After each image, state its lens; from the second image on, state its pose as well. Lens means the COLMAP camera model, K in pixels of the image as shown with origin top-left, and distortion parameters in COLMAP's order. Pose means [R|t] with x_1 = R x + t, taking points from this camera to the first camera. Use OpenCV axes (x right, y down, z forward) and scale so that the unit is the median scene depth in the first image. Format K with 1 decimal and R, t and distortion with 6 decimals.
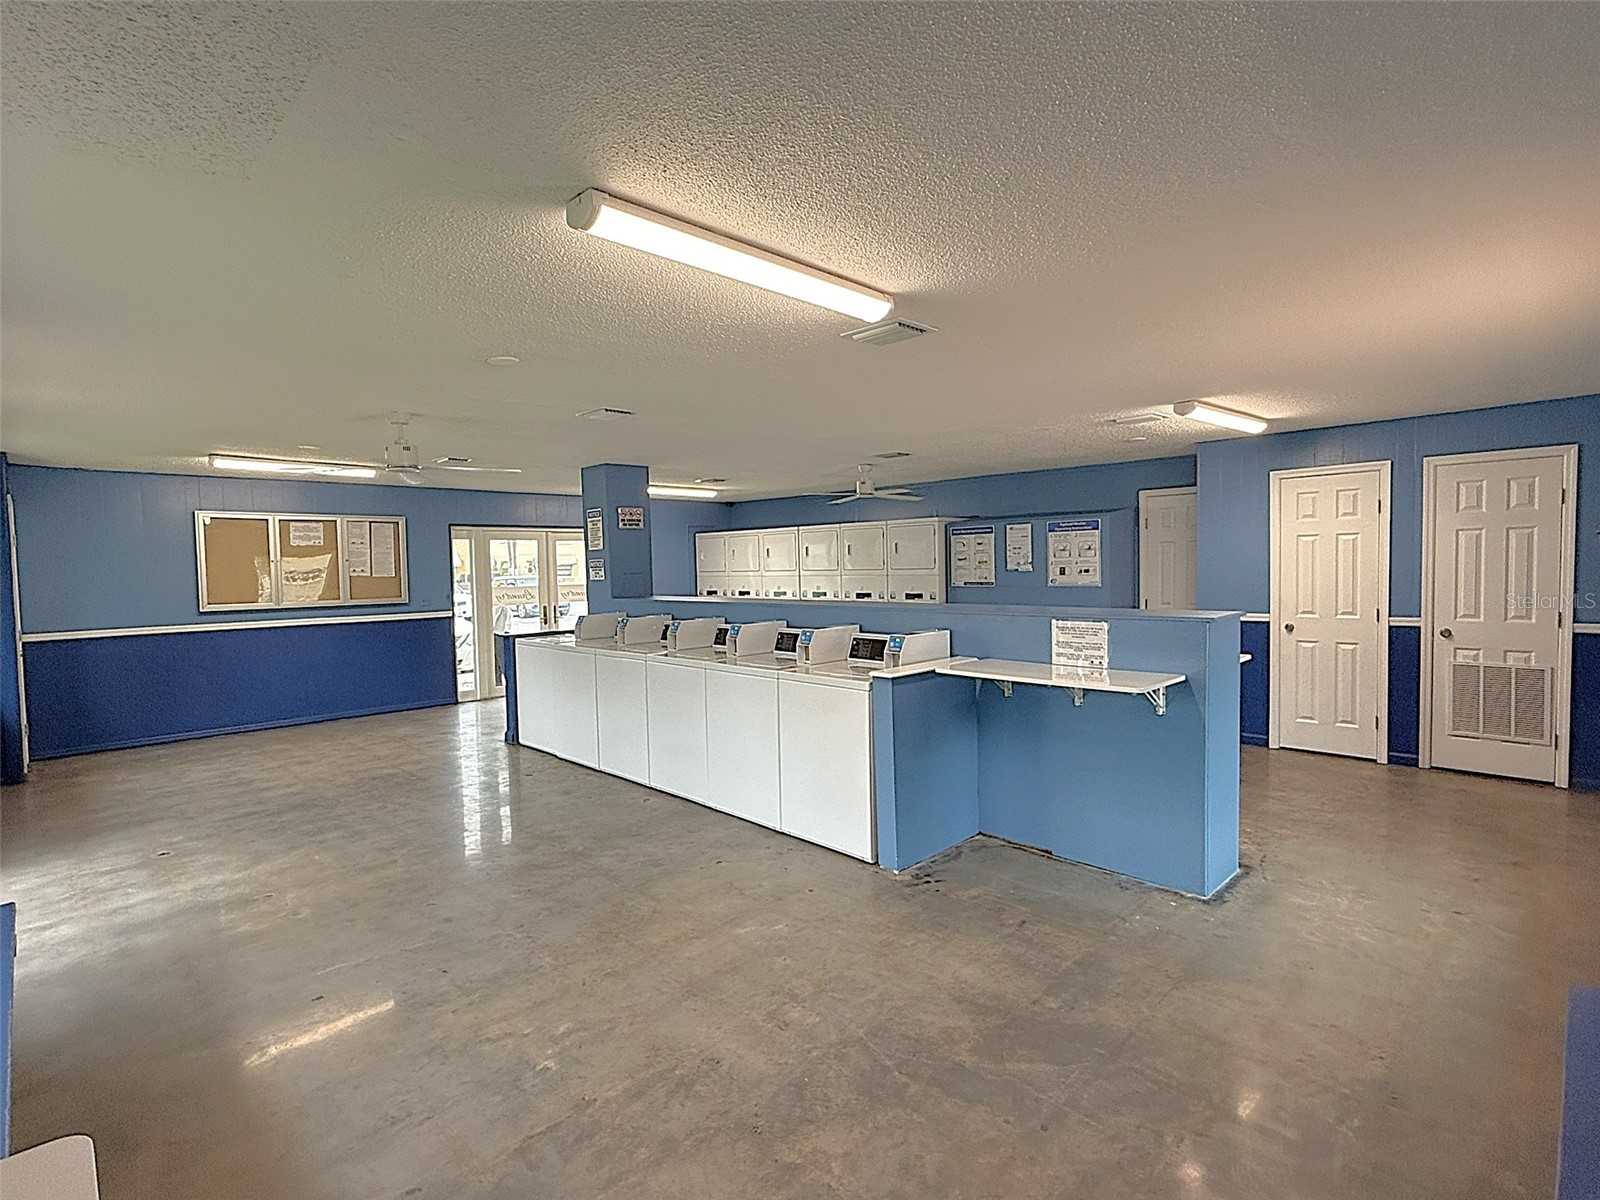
lens RADIAL K [[789.7, 0, 796.2], [0, 789.7, 597.6], [0, 0, 1]] dist [-0.000257, 0.000173]
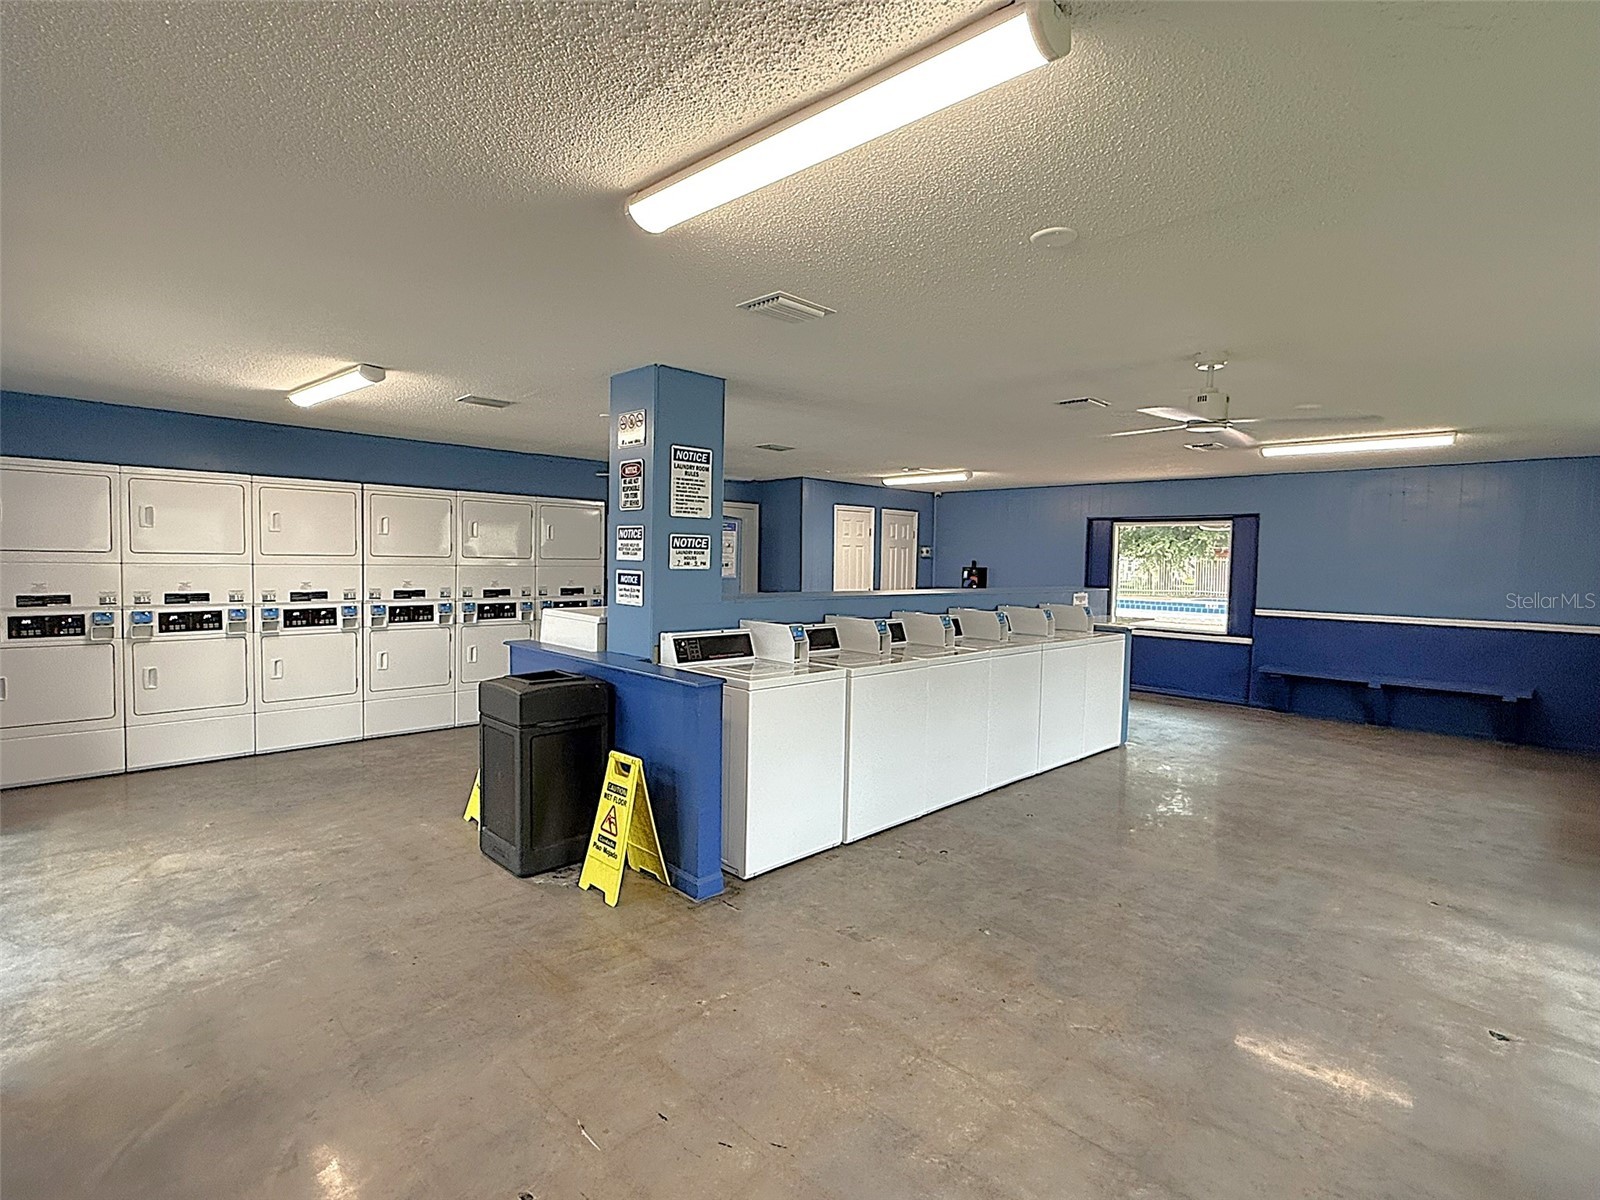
lens RADIAL K [[789.7, 0, 796.2], [0, 789.7, 601.2], [0, 0, 1]] dist [-0.000257, 0.000173]
pose [[-0.014870, -0.033023, 0.999344, -1.352787], [0.023997, 0.999155, 0.033374, -0.026726], [-0.999601, 0.024477, -0.014065, 1.507154]]
